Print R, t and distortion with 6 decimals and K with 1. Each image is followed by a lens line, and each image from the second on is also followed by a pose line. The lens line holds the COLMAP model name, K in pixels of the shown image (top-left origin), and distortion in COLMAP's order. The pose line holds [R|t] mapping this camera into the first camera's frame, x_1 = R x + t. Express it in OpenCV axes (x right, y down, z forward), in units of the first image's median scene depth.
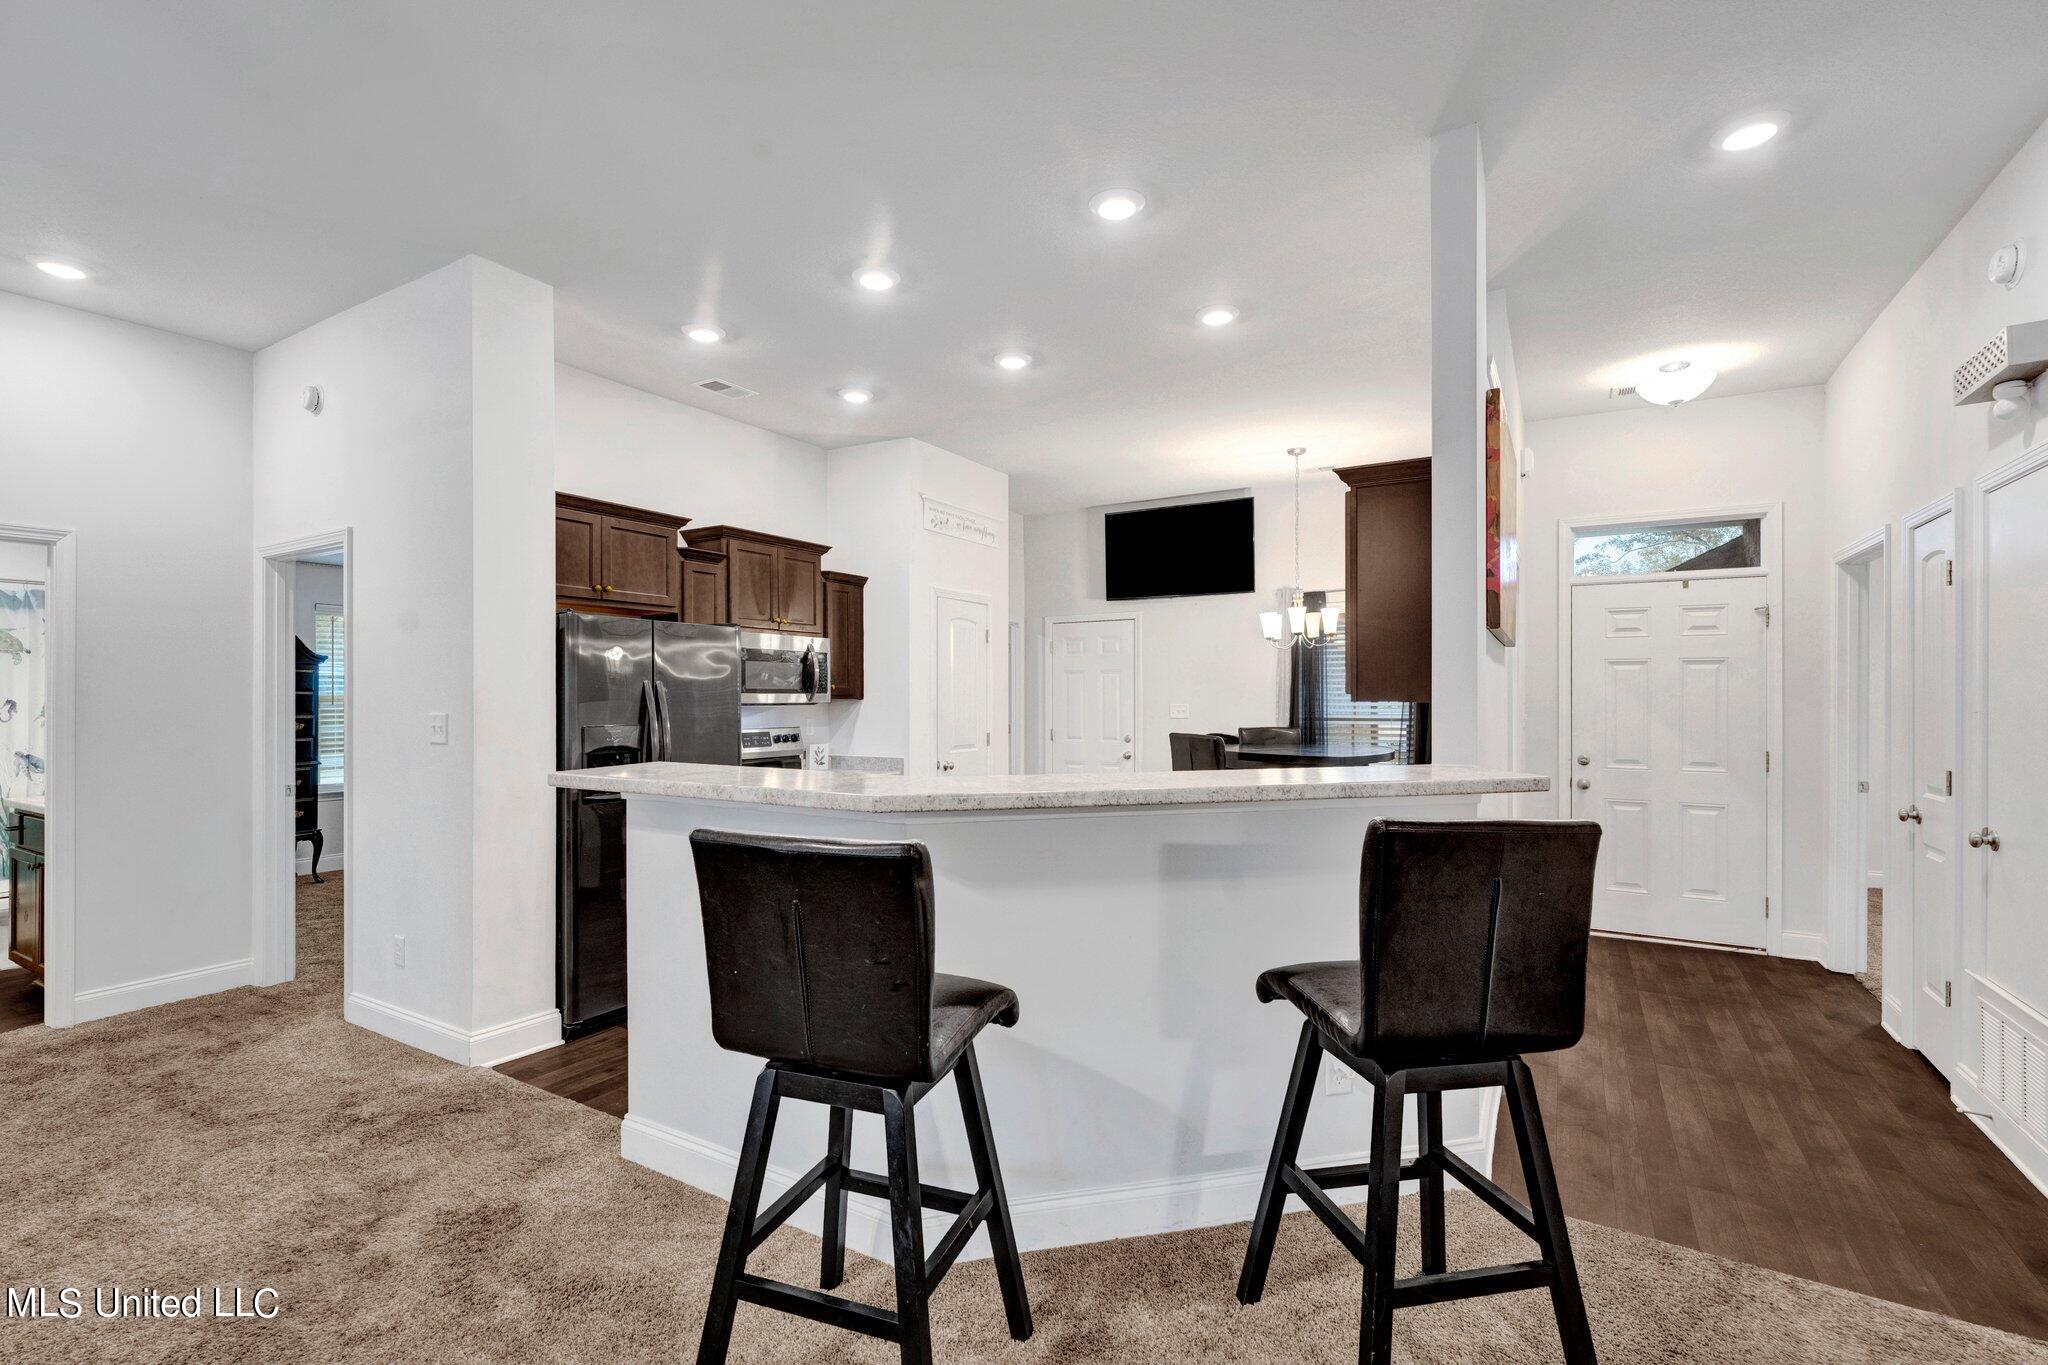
lens RADIAL K [[892.7, 0, 1020.6], [0, 892.7, 691.9], [0, 0, 1]] dist [-0.008040, 0.005362]
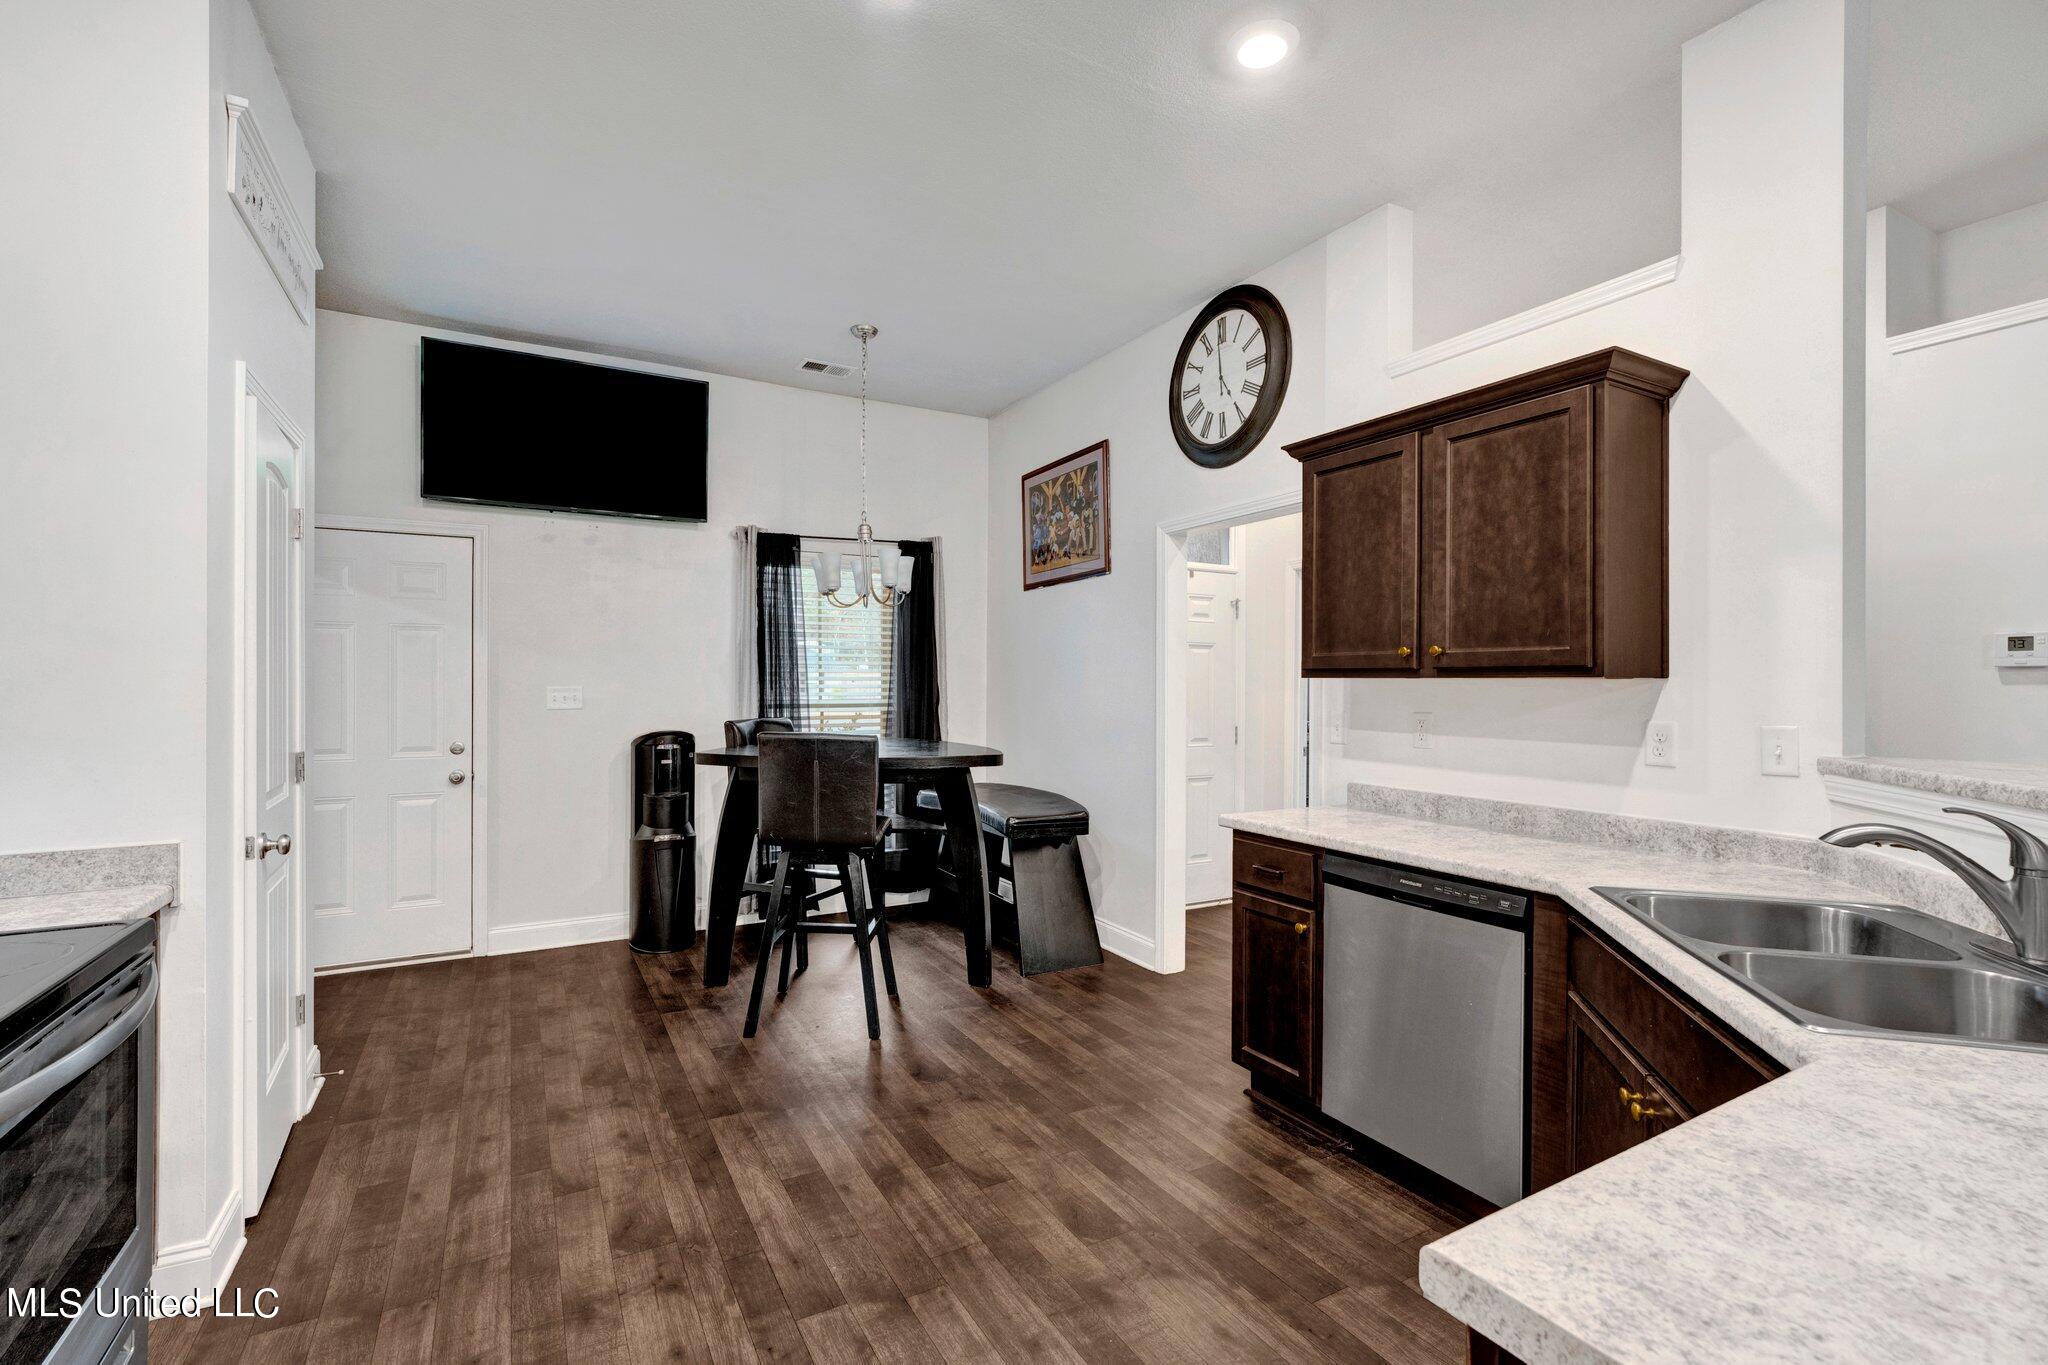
lens RADIAL K [[892.7, 0, 1020.6], [0, 892.7, 691.9], [0, 0, 1]] dist [-0.008040, 0.005362]
pose [[0.479288, -0.000592, 0.877657, -0.229331], [-0.011542, 0.999909, 0.006978, 0.010755], [-0.877582, -0.013475, 0.479238, 0.474805]]
